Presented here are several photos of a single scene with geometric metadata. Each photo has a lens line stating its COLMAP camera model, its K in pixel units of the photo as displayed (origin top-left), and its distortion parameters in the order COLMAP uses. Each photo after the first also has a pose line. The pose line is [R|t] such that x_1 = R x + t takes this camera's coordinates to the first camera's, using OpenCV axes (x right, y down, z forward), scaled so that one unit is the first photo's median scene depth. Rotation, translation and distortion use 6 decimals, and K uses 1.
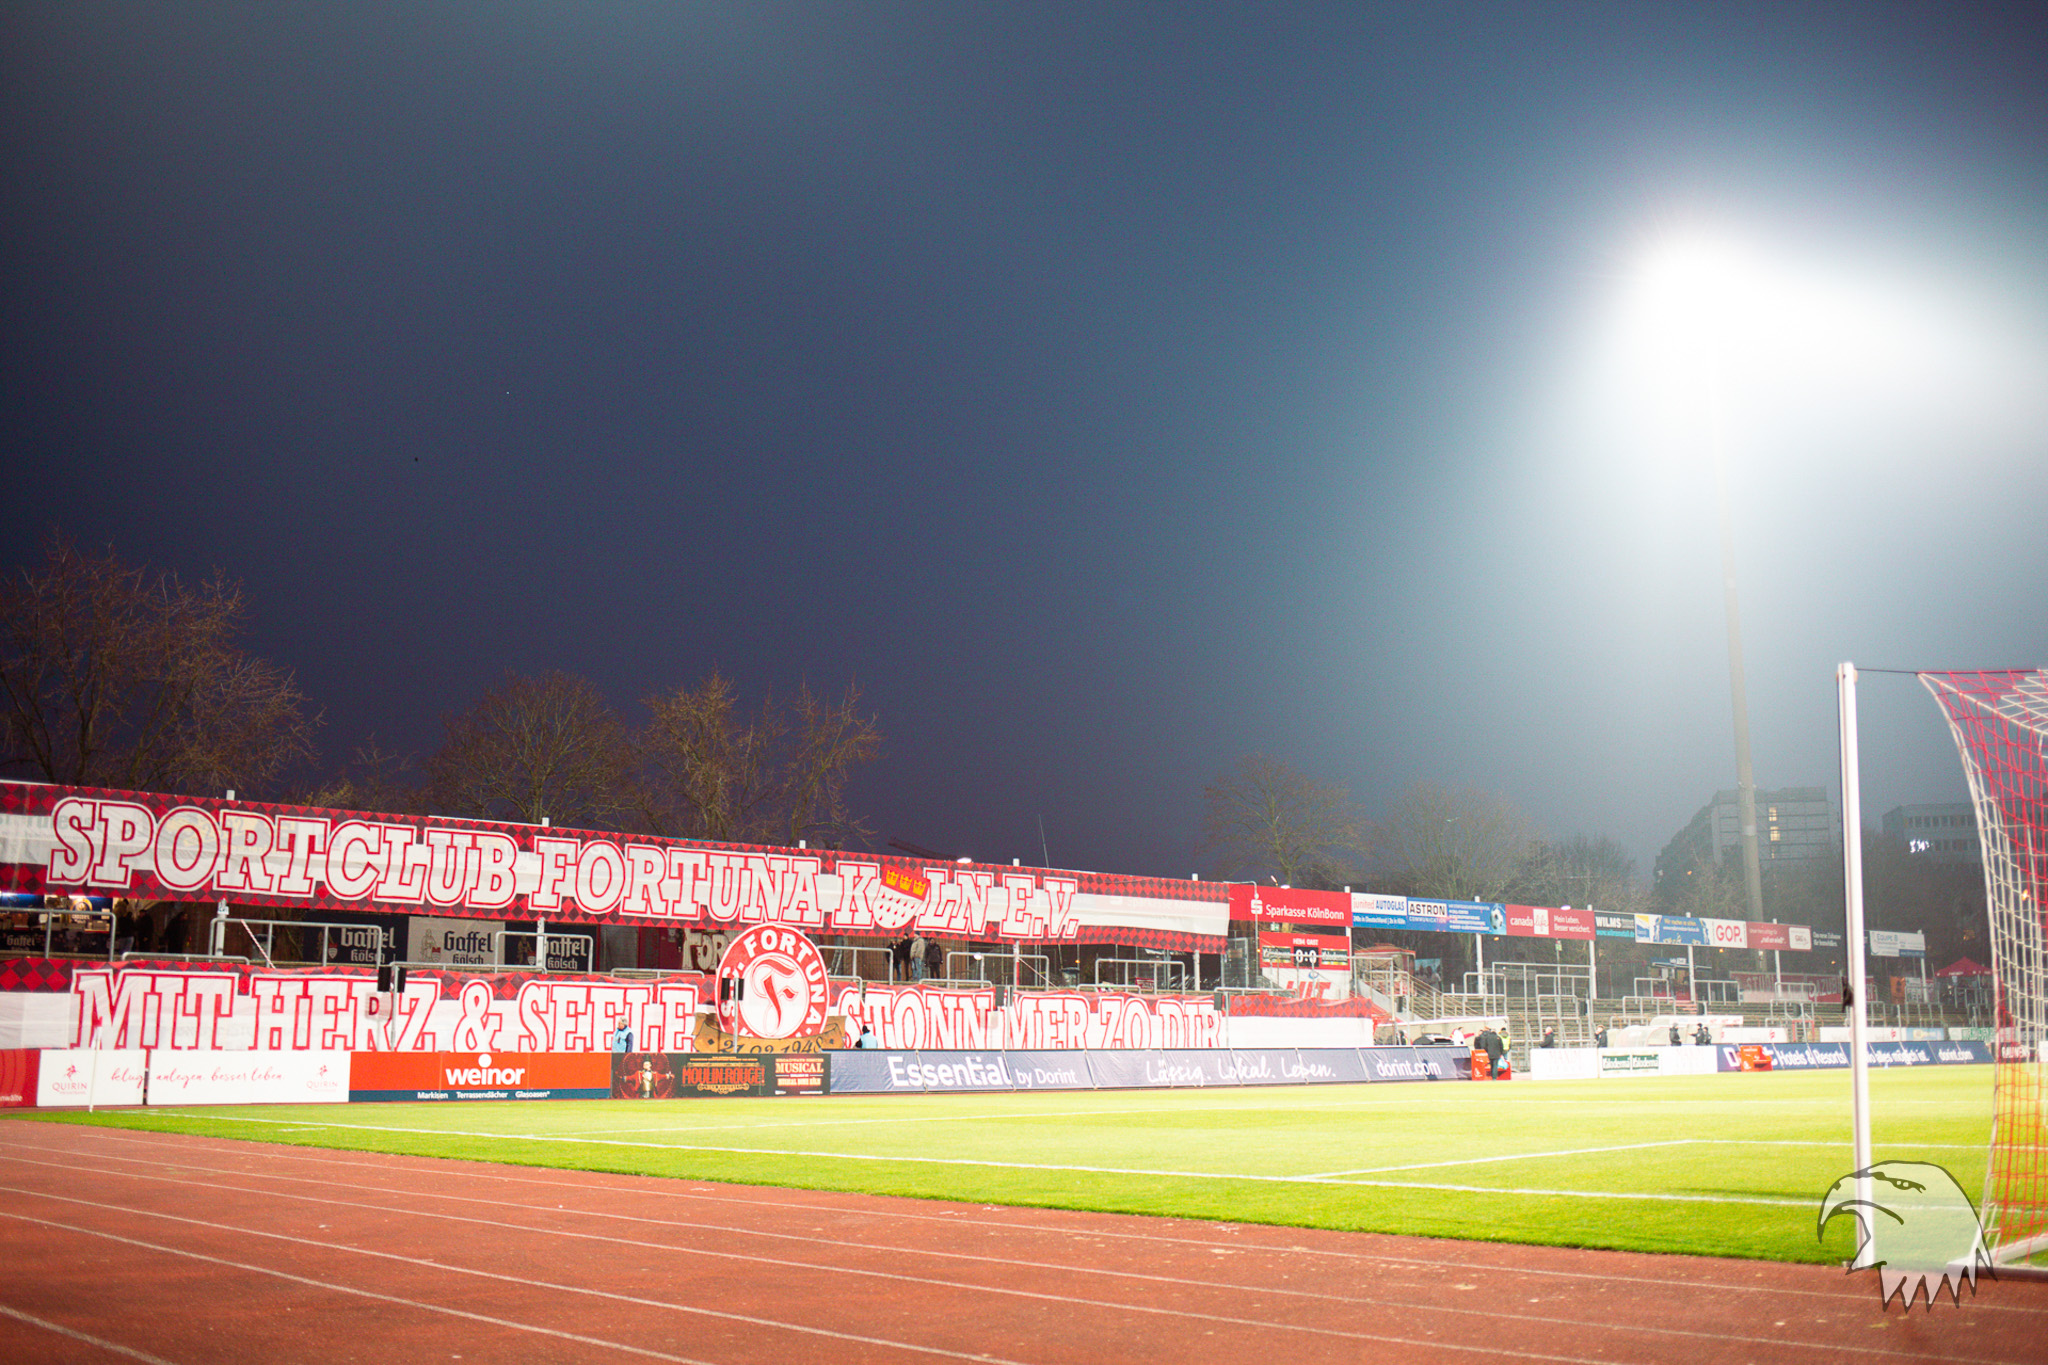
lens RADIAL K [[1986.2, 0, 1049.3], [0, 1986.2, 676.1], [0, 0, 1]] dist [-0.102097, 0.094011]
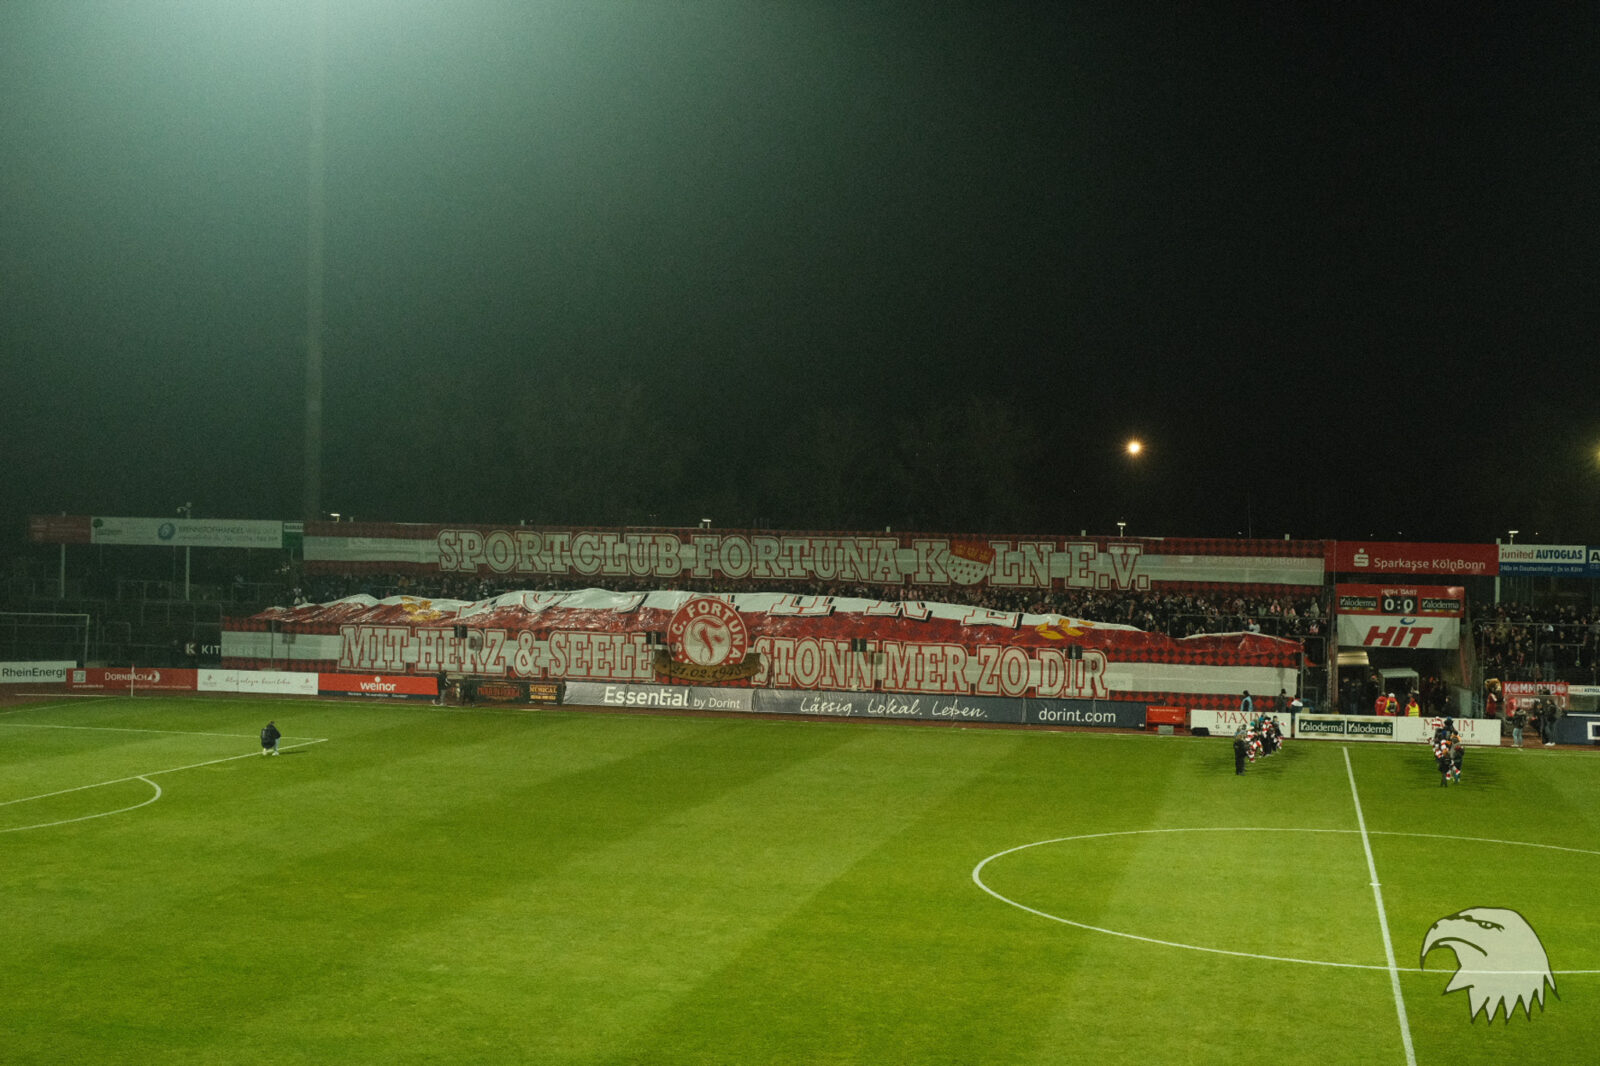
lens RADIAL K [[2108.4, 0, 798.0], [0, 2108.4, 504.3], [0, 0, 1]] dist [-0.052686, 0.003197]
pose [[0.545860, 0.007455, -0.837843, 1.380692], [0.136380, 0.985835, 0.097624, -0.114741], [0.826702, -0.167555, 0.537111, 0.119901]]
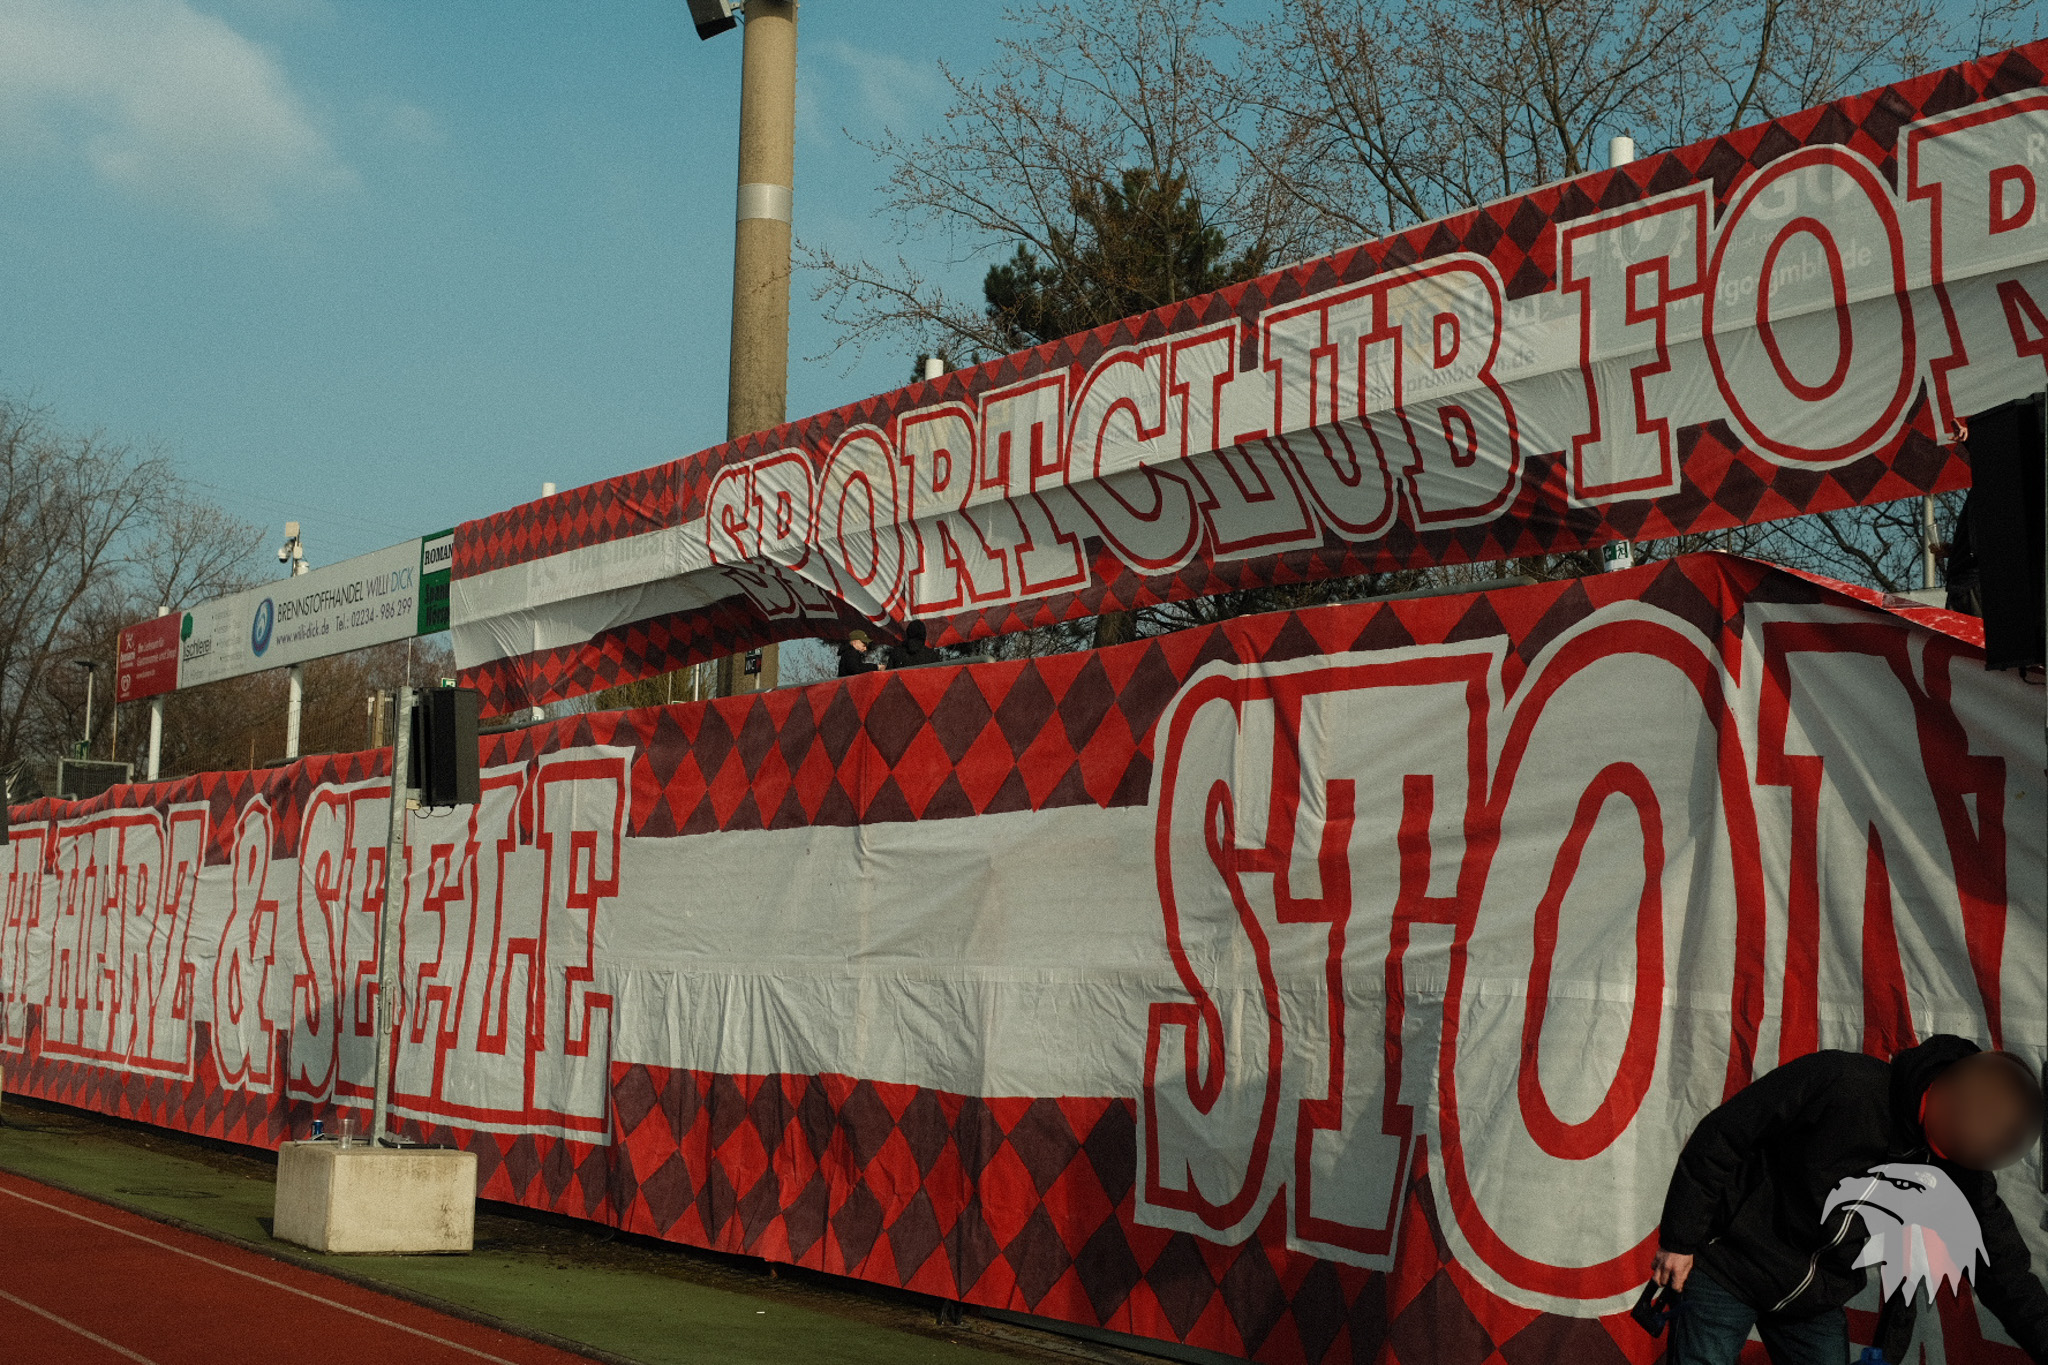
lens RADIAL K [[2698.7, 0, 1021.4], [0, 2698.7, 645.8], [0, 0, 1]] dist [-0.052686, 0.003197]
pose [[-0.150929, -0.121510, -0.981048, 0.088719], [0.155397, 0.977162, -0.144935, 0.184881], [0.976254, -0.174327, -0.128600, 1.030224]]
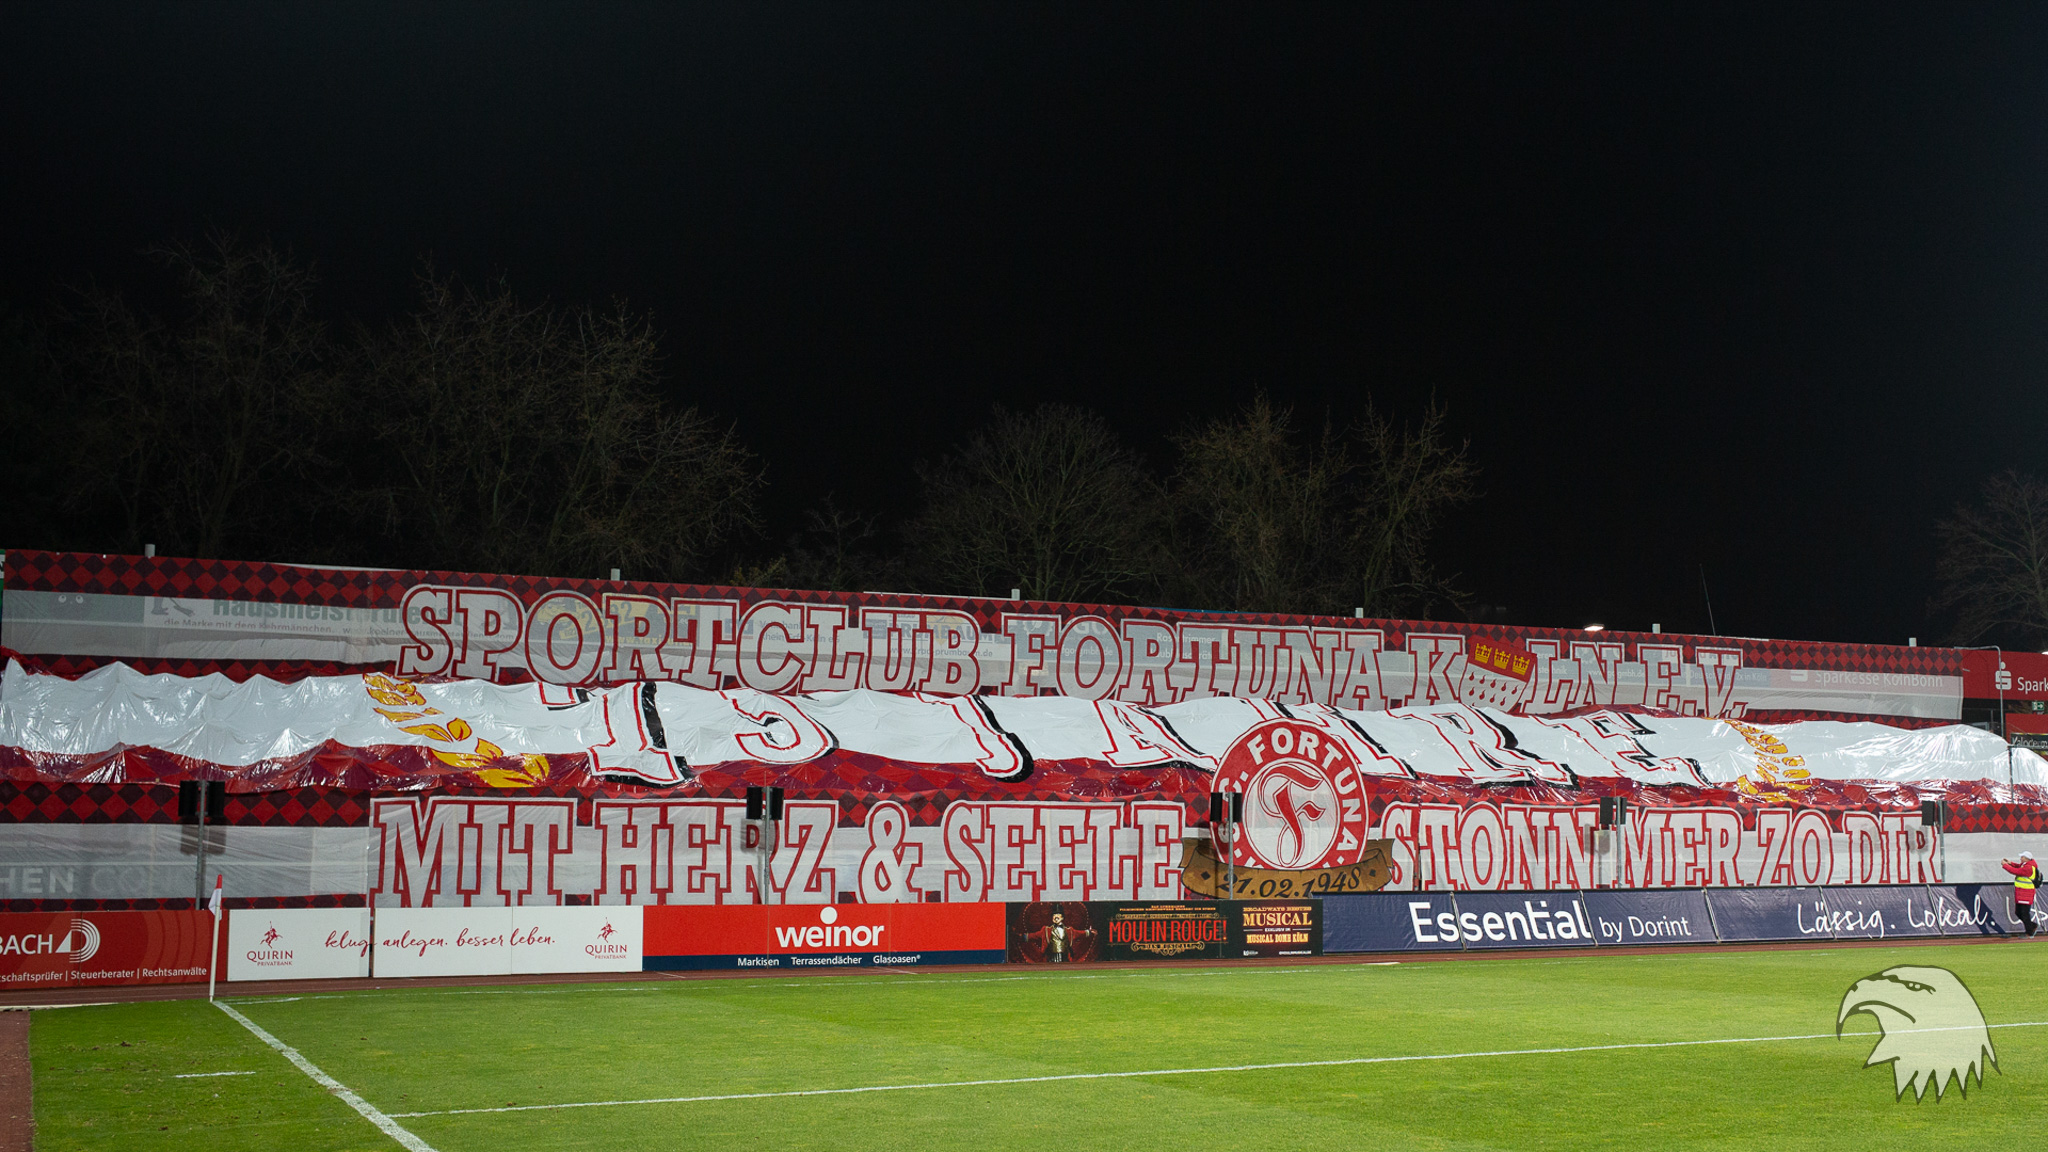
lens RADIAL K [[2290.6, 0, 1123.5], [0, 2290.6, 587.9], [0, 0, 1]] dist [-0.074727, 0.026303]
pose [[0.955807, -0.029743, -0.292487, 0.057474], [0.051535, 0.996415, 0.067084, 0.012945], [0.289444, -0.079193, 0.953913, 0.150025]]
